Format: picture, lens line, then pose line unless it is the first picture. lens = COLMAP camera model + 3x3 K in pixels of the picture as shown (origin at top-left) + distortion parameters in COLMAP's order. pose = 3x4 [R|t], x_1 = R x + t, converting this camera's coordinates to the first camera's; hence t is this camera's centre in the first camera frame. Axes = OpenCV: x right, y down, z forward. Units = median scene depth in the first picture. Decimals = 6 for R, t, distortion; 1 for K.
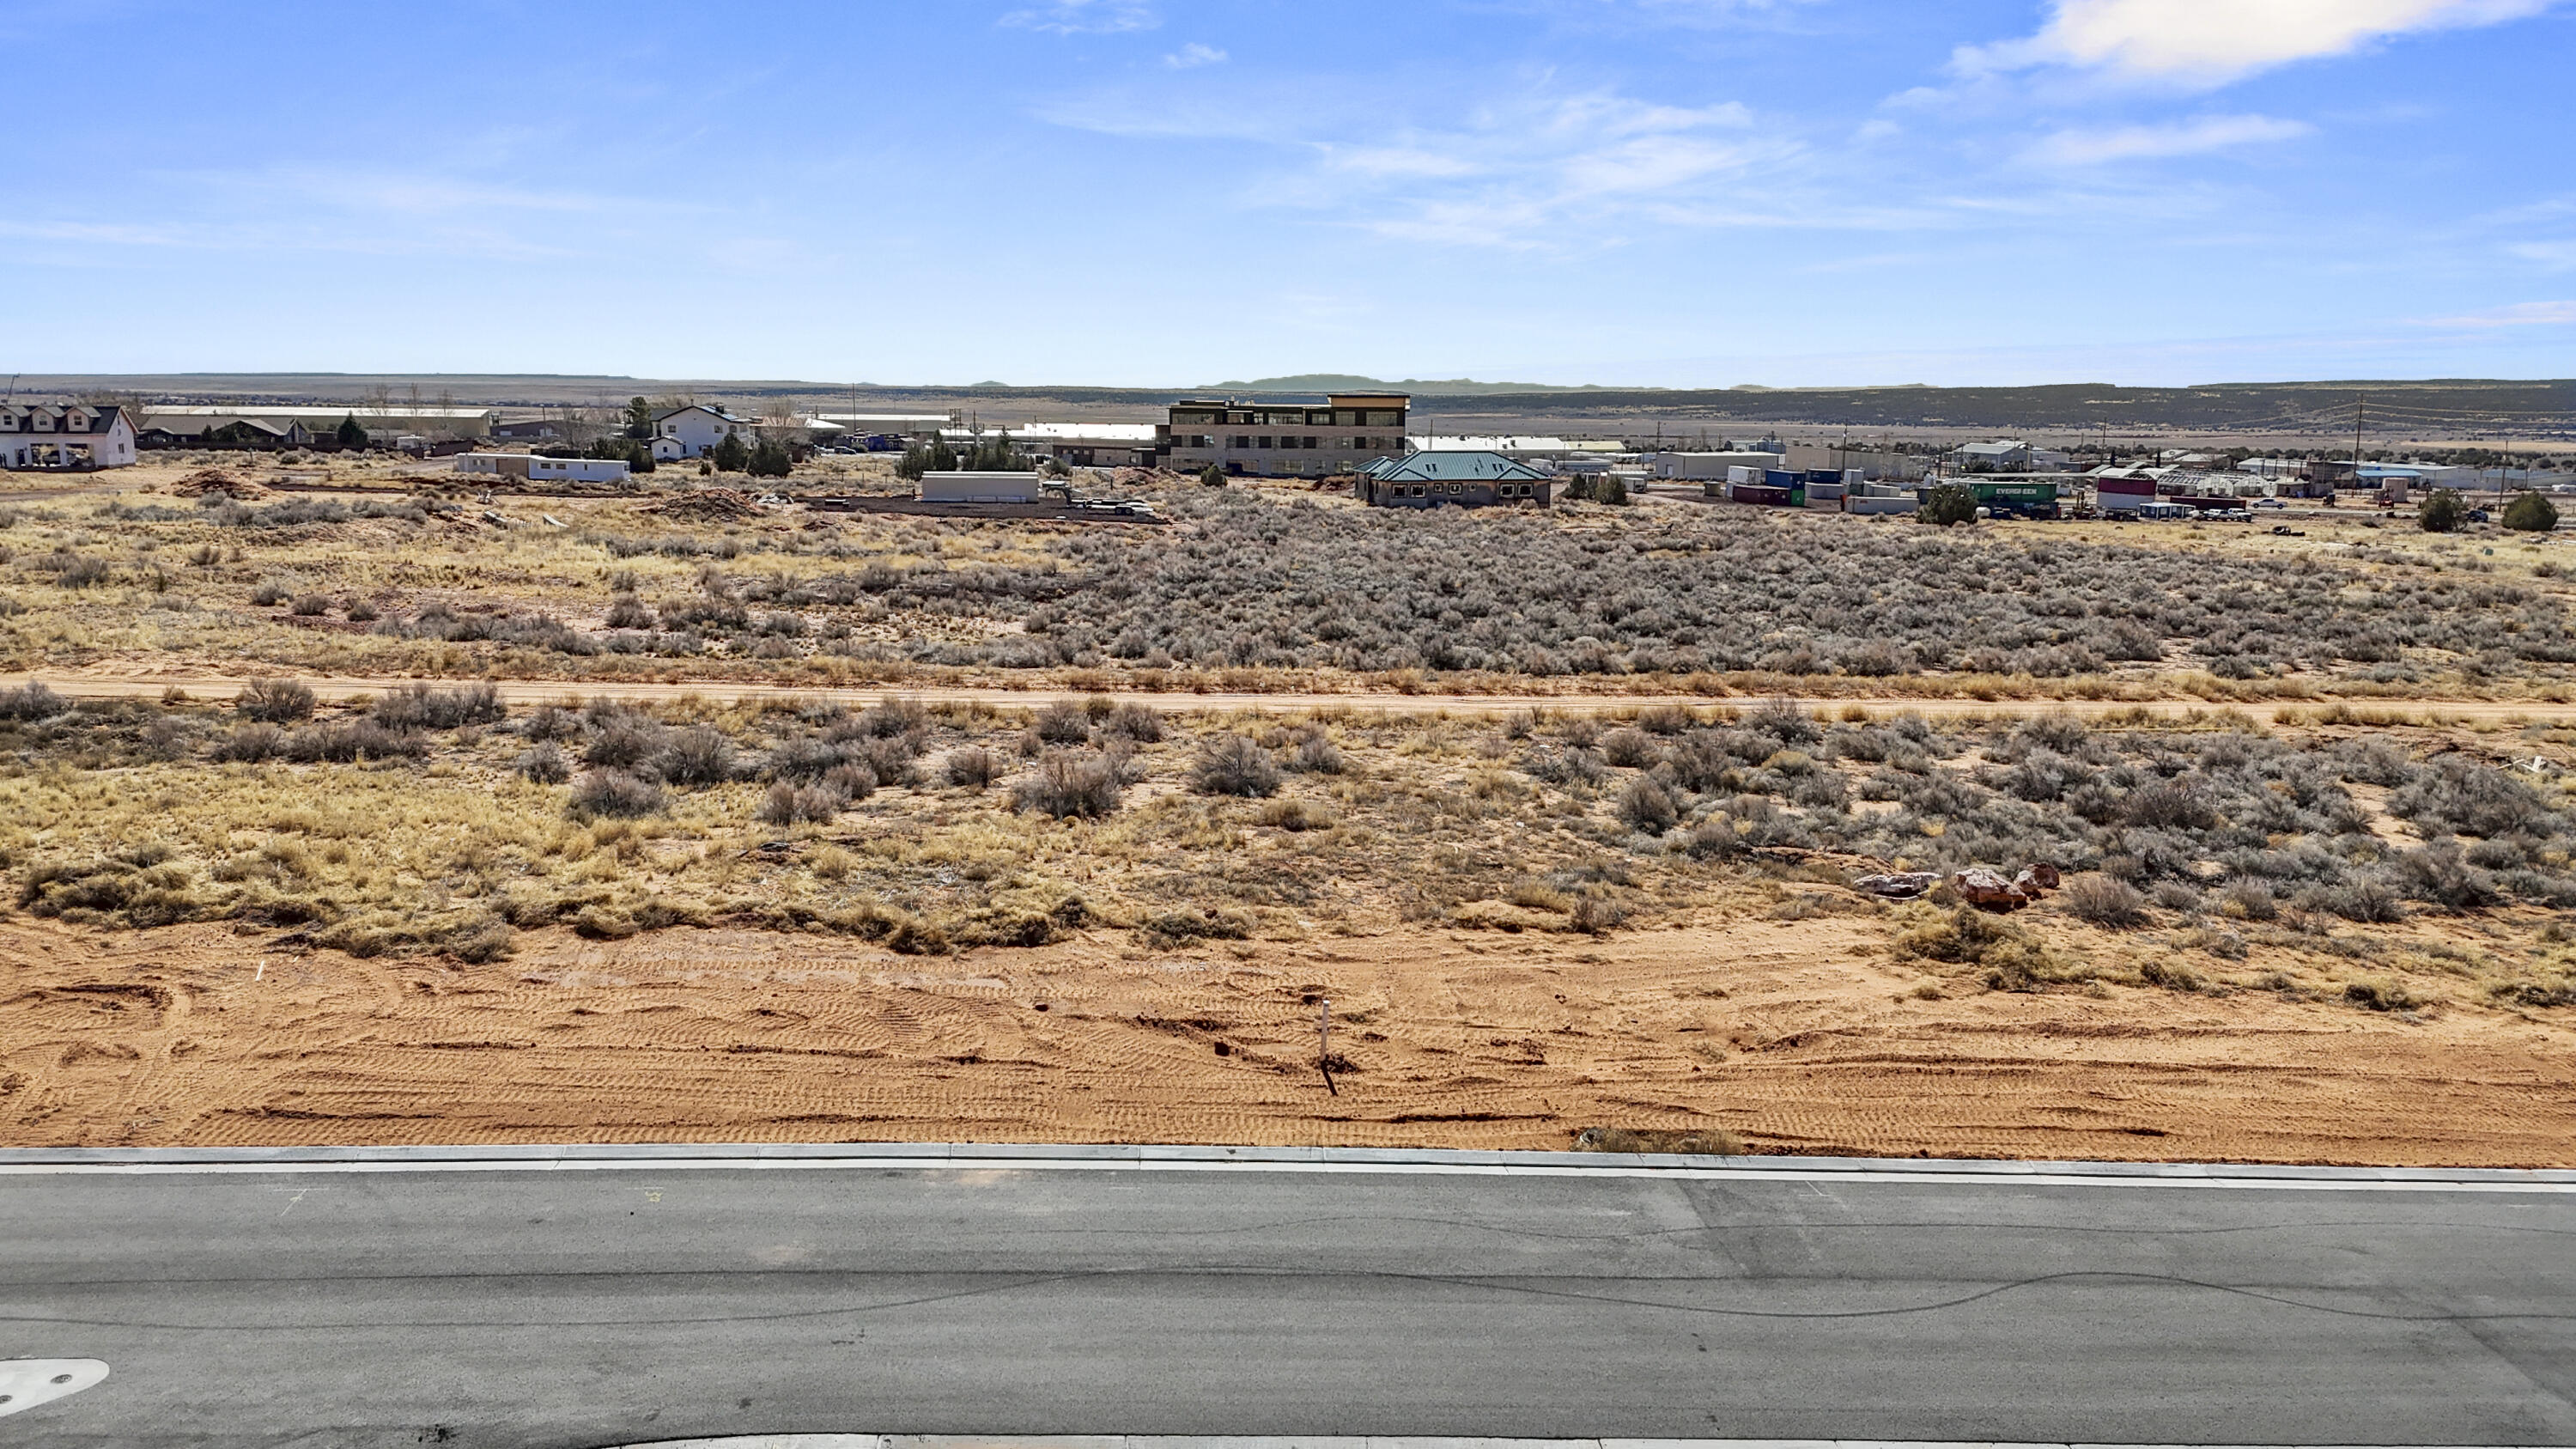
lens RADIAL K [[1873.5, 0, 1292.0], [0, 1873.5, 728.7], [0, 0, 1]] dist [0.086438, -0.086219]
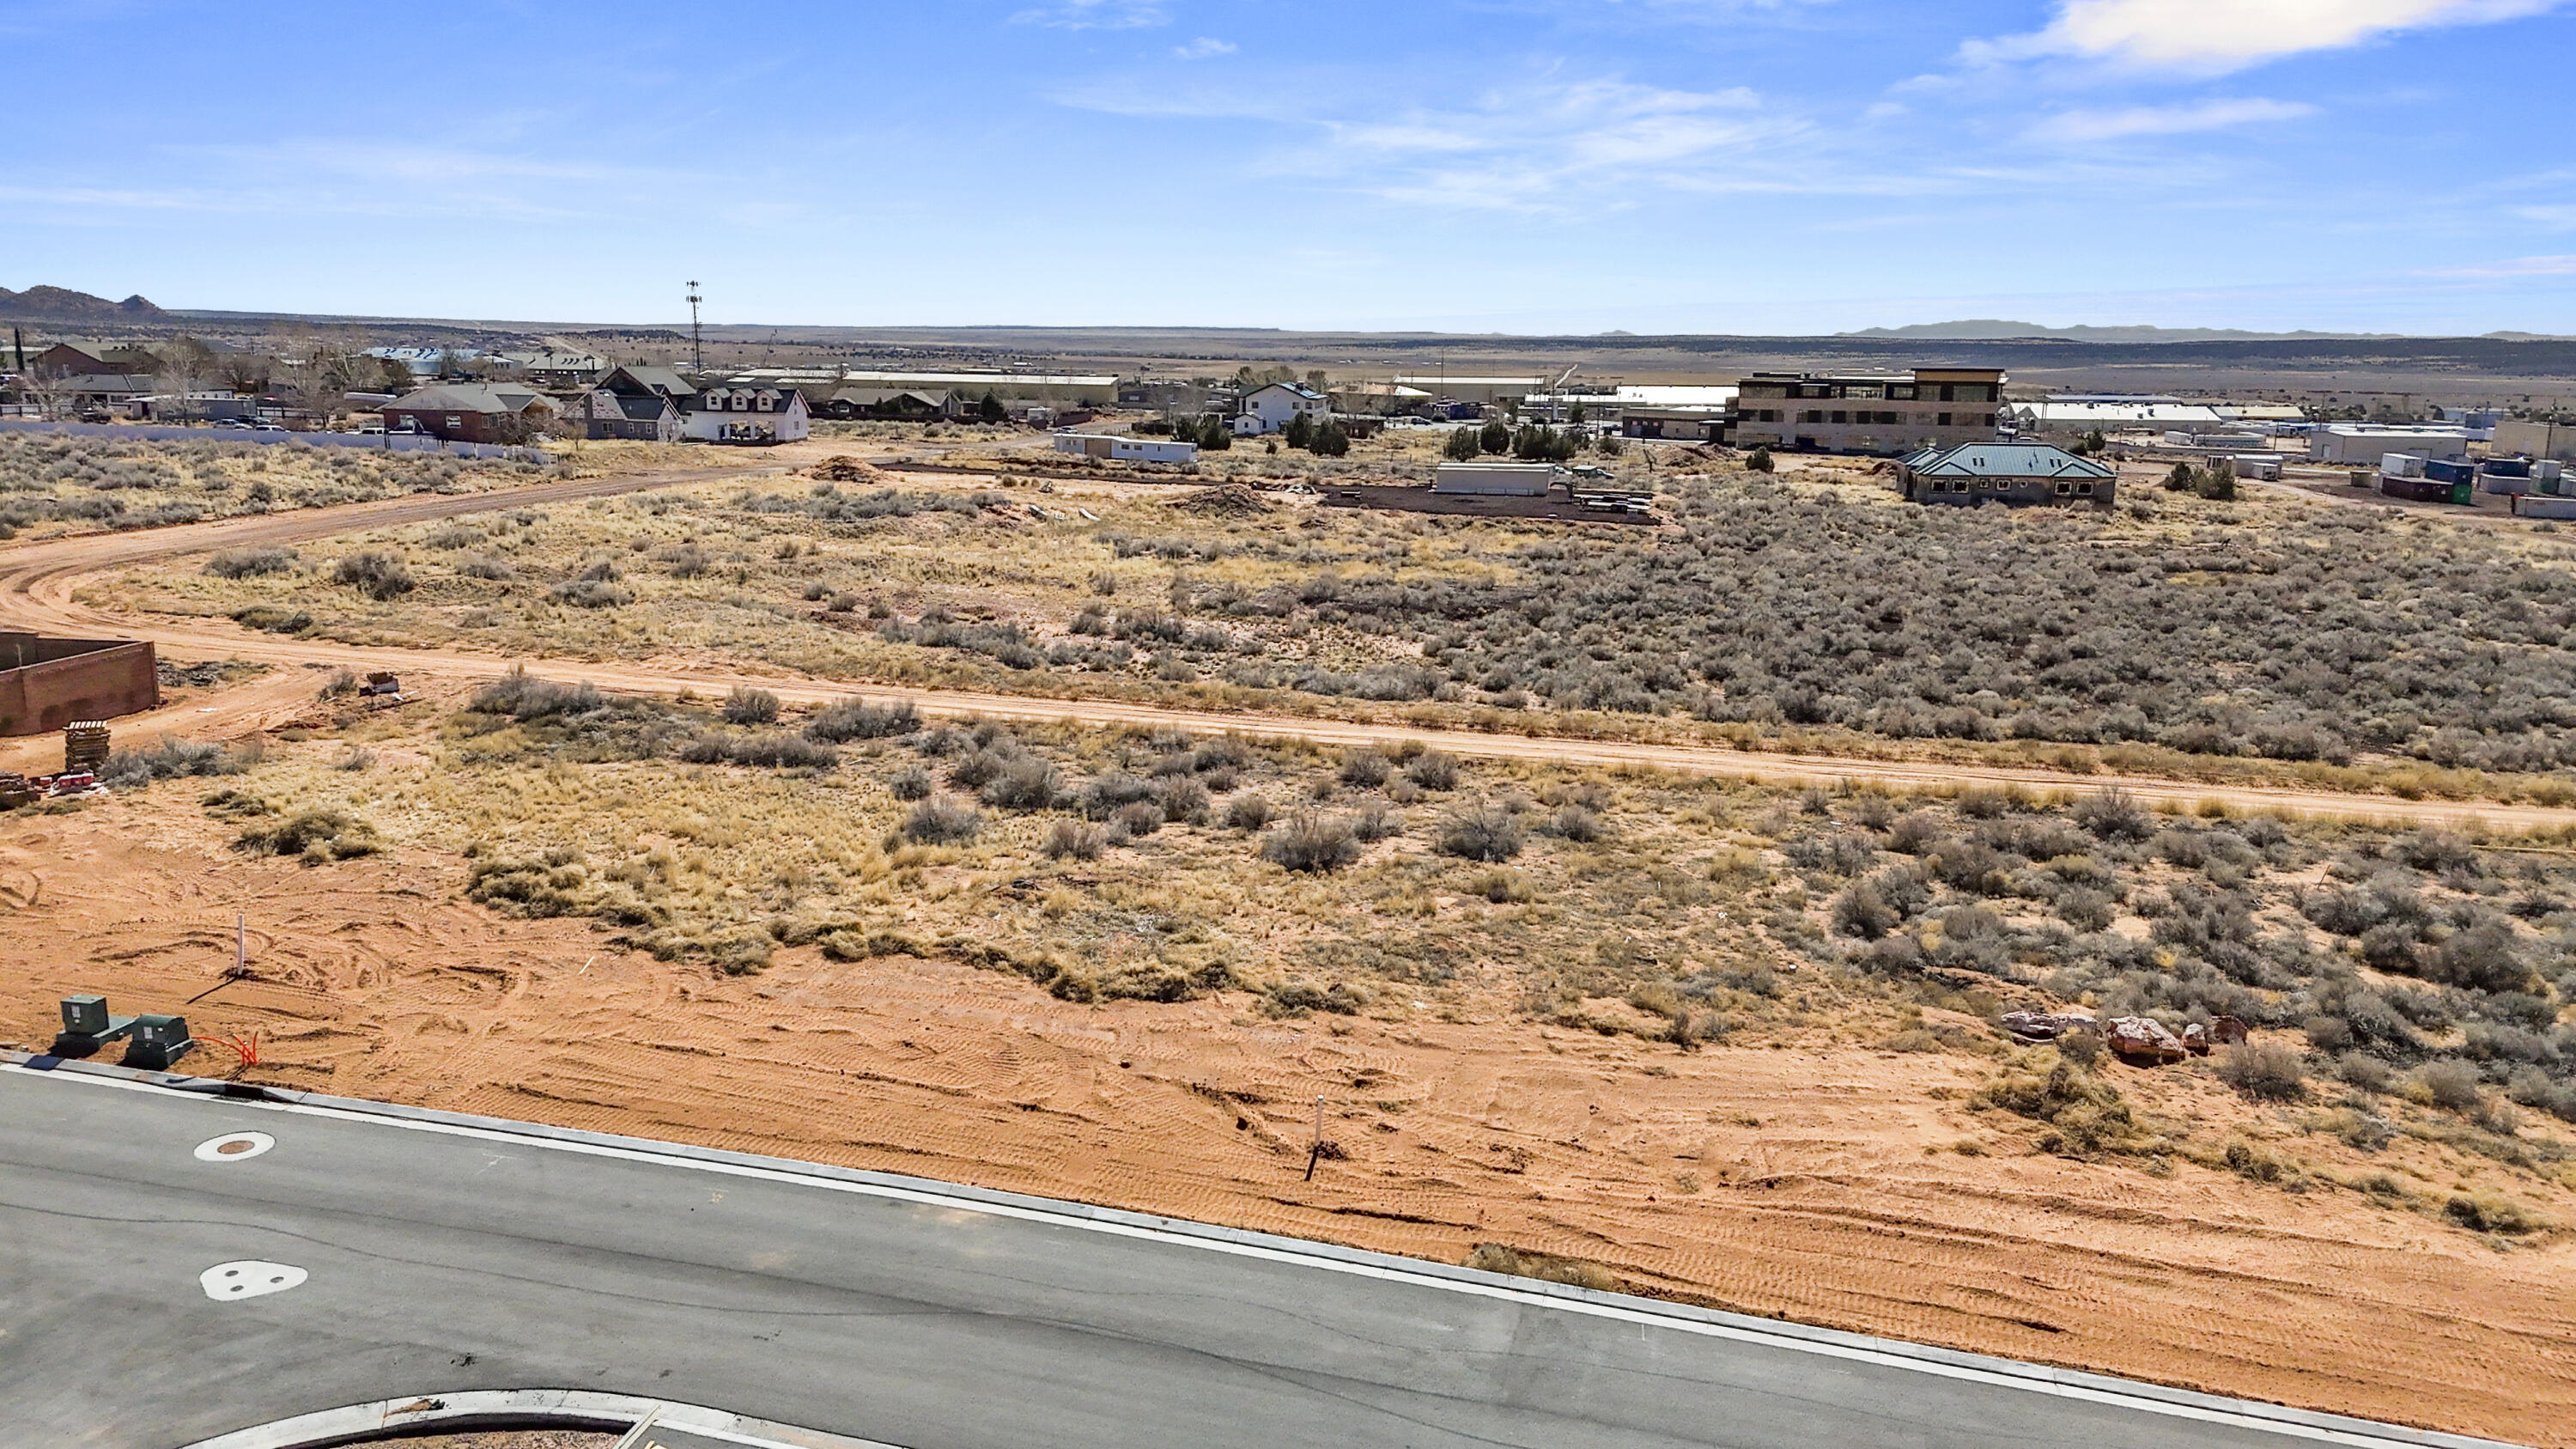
lens RADIAL K [[1873.5, 0, 1292.0], [0, 1873.5, 728.7], [0, 0, 1]] dist [0.086438, -0.086219]
pose [[0.948251, 0.067383, -0.310291, 0.280329], [-0.059429, 0.997618, 0.035028, -0.097832], [0.311912, -0.014775, 0.949996, -0.086487]]
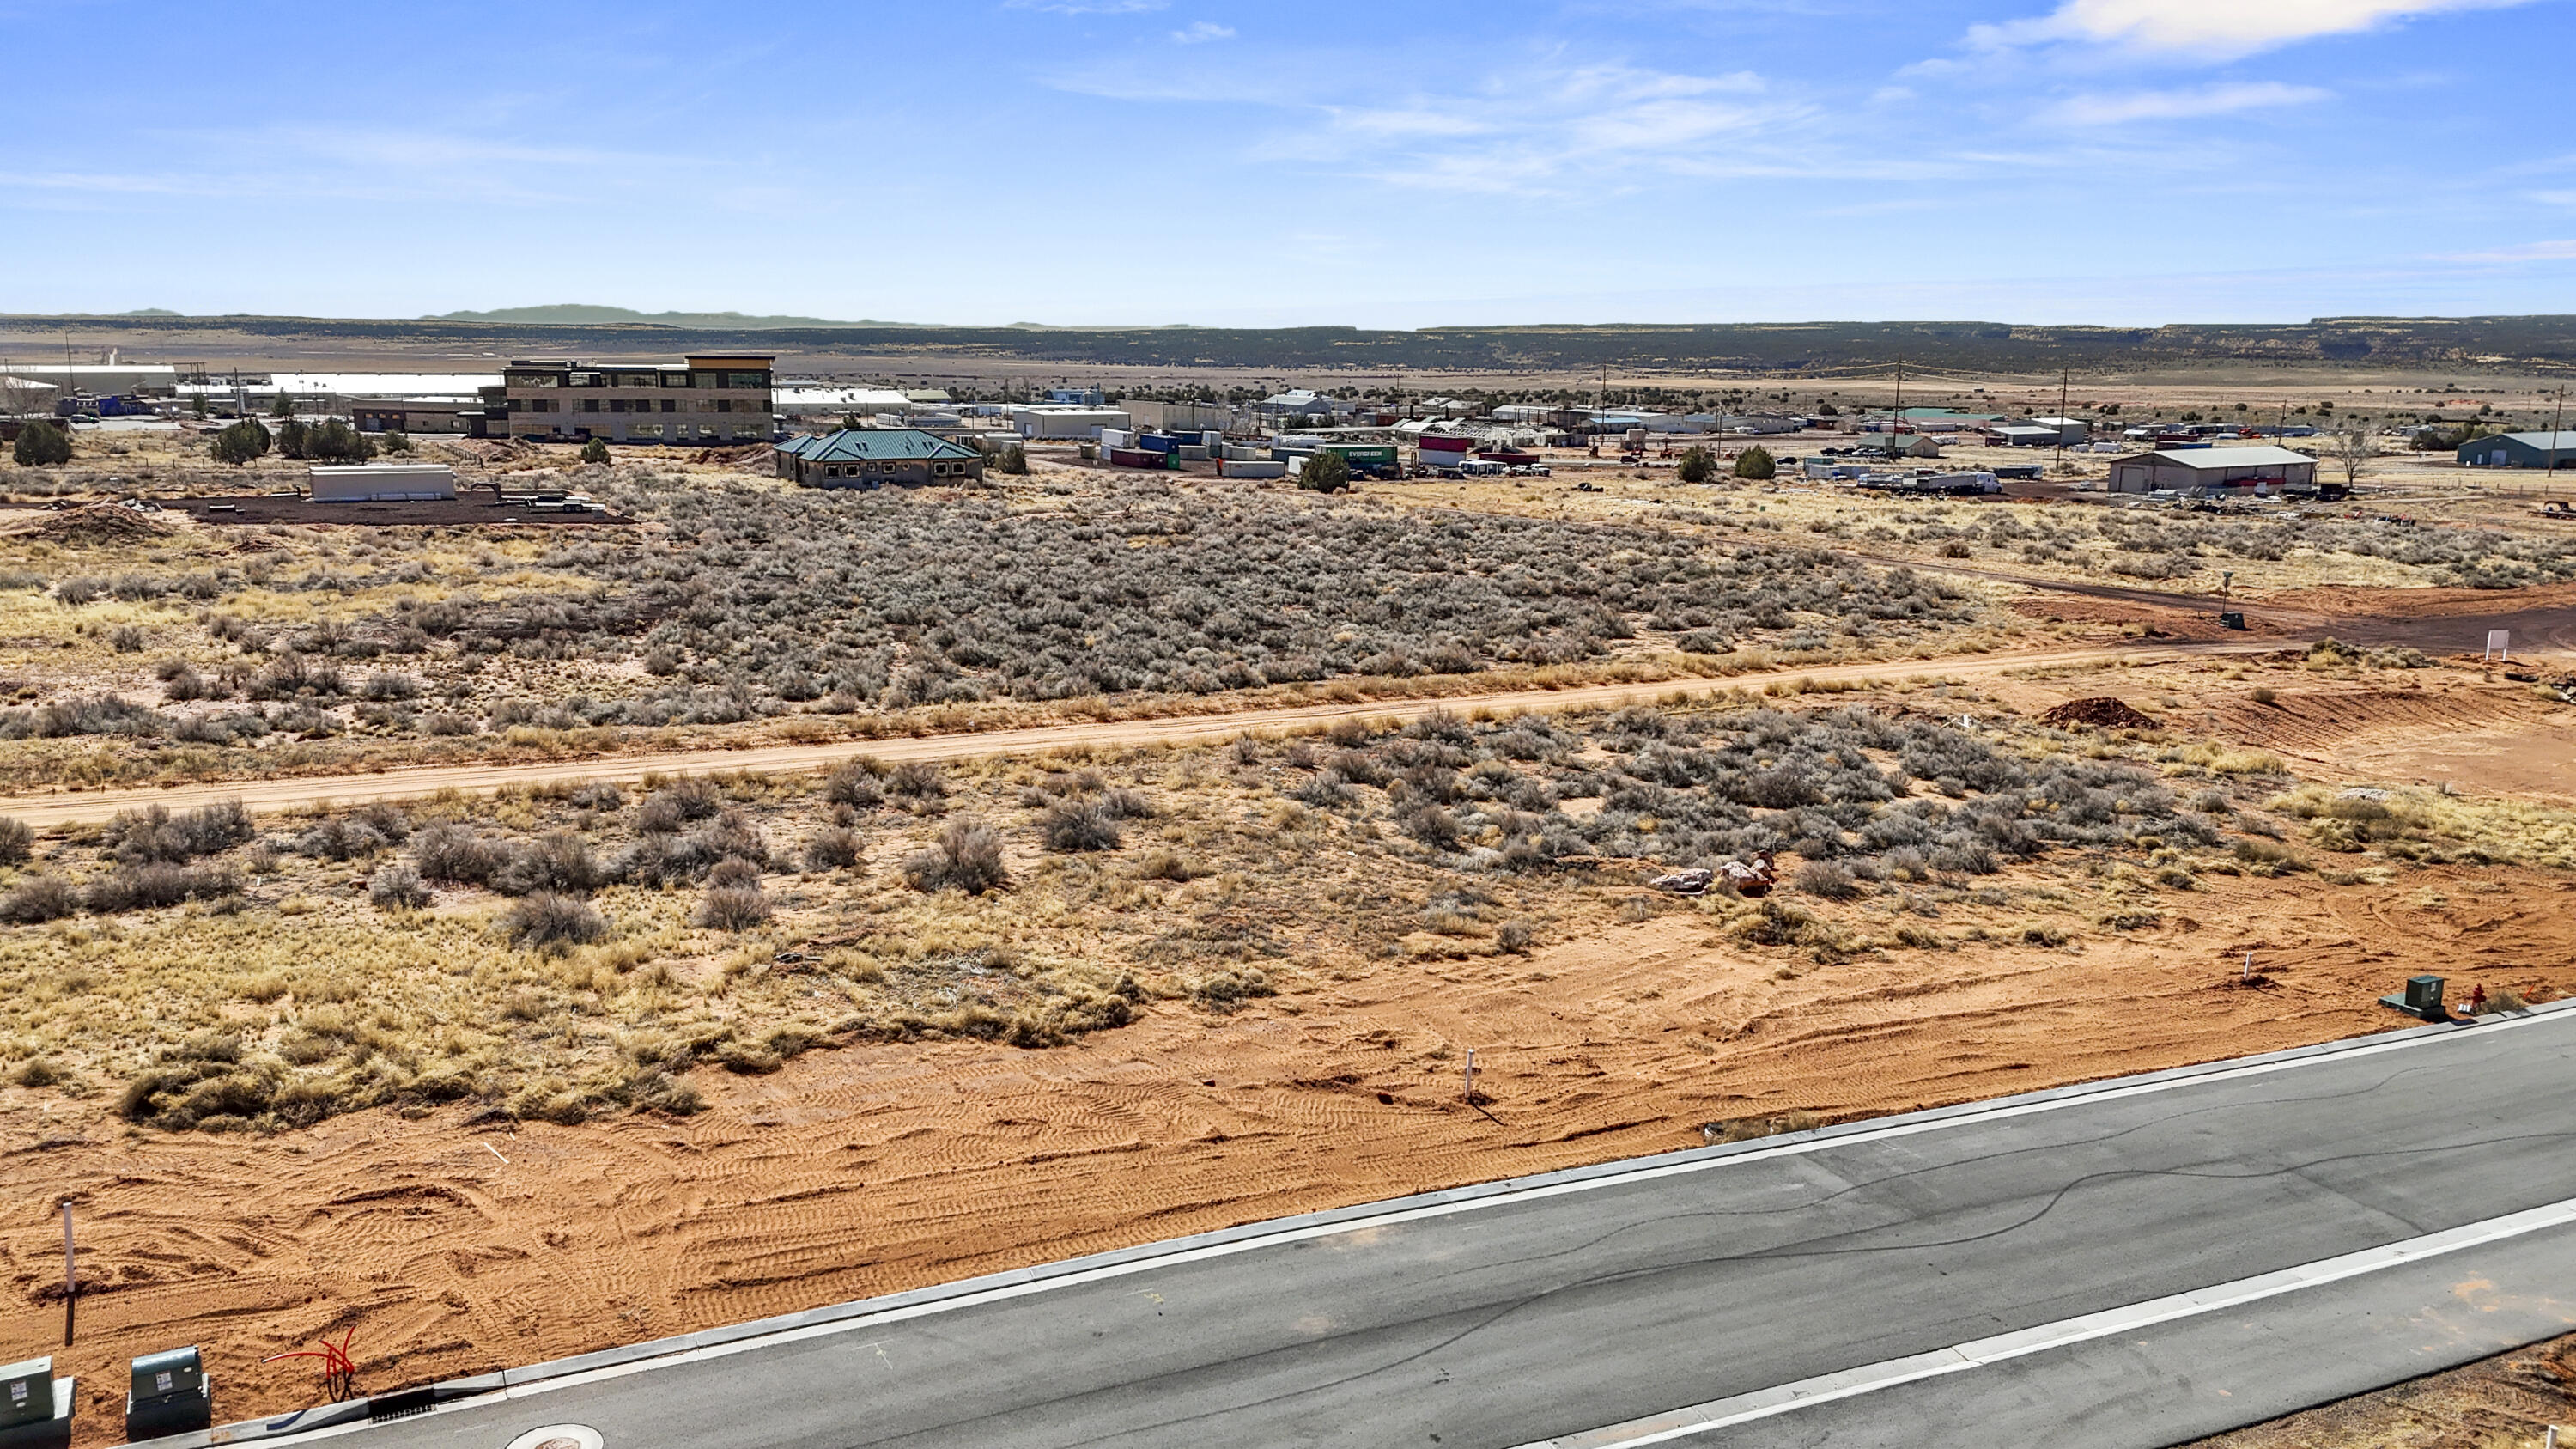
lens RADIAL K [[1873.5, 0, 1292.0], [0, 1873.5, 728.7], [0, 0, 1]] dist [0.086438, -0.086219]
pose [[0.932626, -0.073013, 0.353382, -0.419270], [0.061750, 0.997162, 0.043059, -0.104320], [-0.355523, -0.018336, 0.934488, -0.099115]]
